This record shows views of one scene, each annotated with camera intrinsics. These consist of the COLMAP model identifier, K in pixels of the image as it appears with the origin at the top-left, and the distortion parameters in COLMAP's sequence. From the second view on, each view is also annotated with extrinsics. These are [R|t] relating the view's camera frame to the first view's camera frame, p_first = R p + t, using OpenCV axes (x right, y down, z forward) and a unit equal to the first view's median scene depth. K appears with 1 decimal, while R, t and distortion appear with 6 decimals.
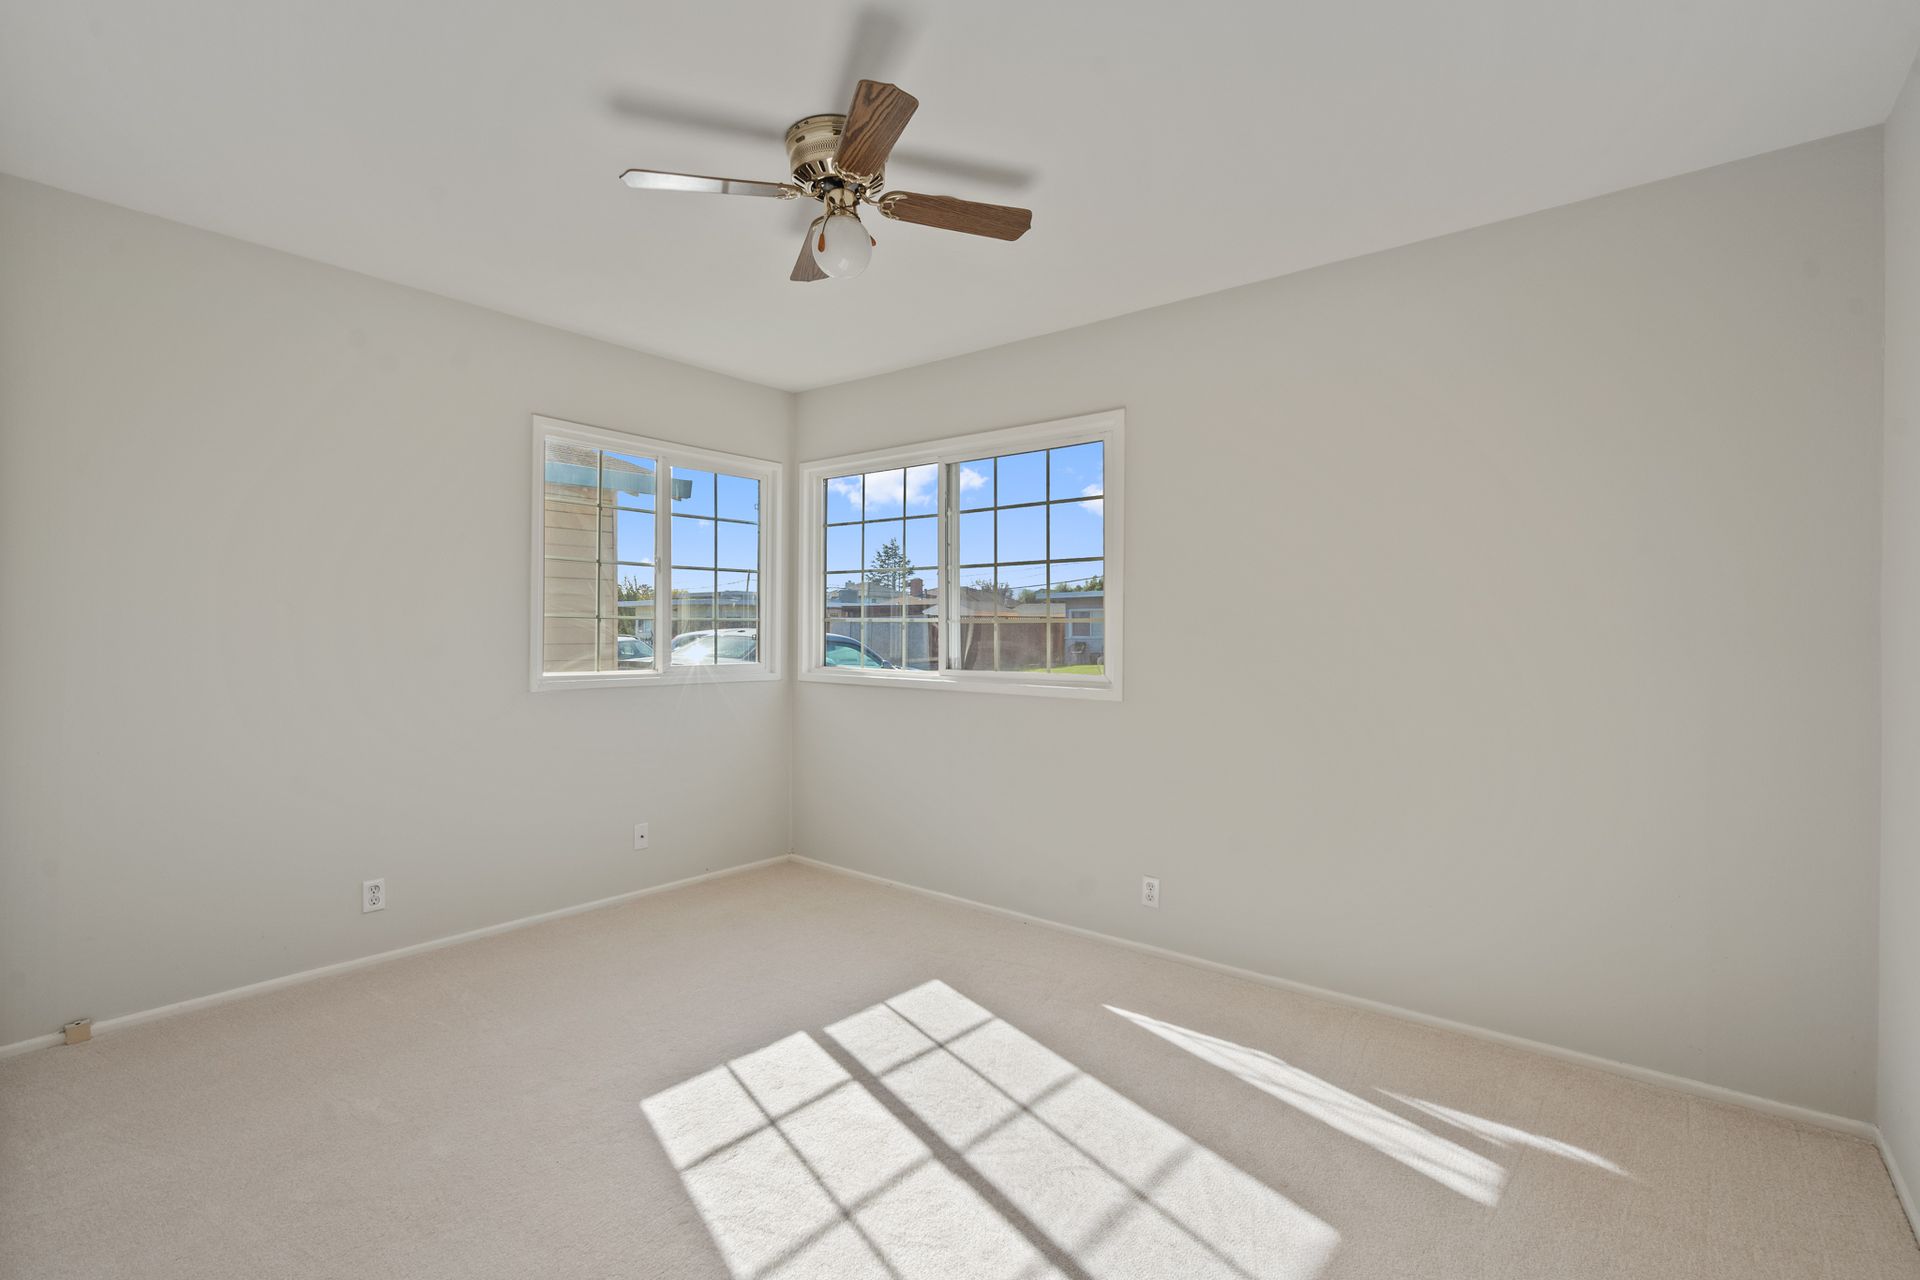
lens RADIAL K [[863.9, 0, 964.6], [0, 863.9, 641.4], [0, 0, 1]] dist [-0.010852, -0.000149]
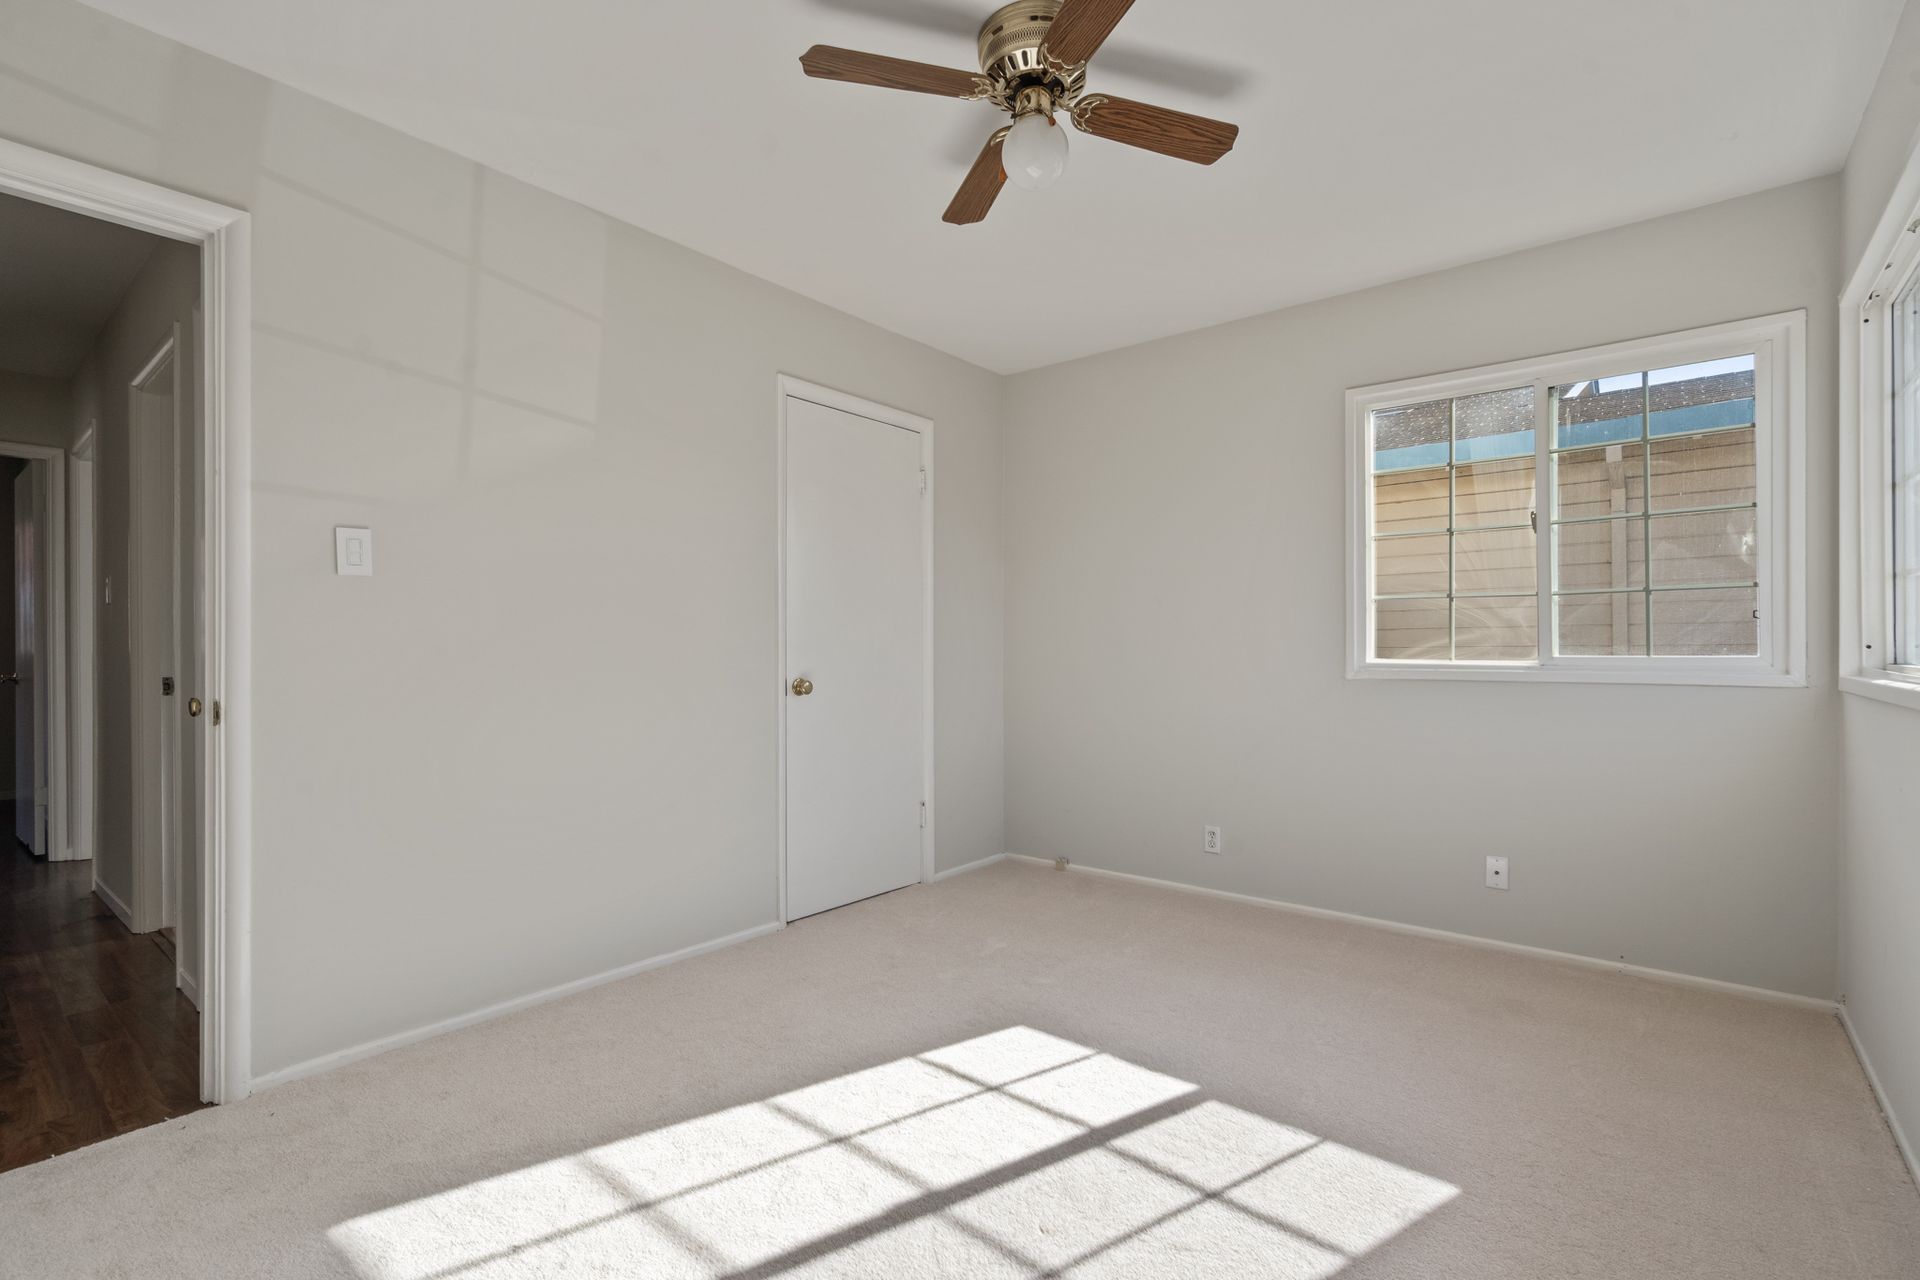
lens RADIAL K [[863.9, 0, 964.5], [0, 863.9, 642.7], [0, 0, 1]] dist [-0.010852, -0.000149]
pose [[-0.002574, -0.015196, -0.999881, 0.673742], [-0.008746, 0.999847, -0.015173, 0.055023], [0.999958, 0.008706, -0.002707, 0.843398]]
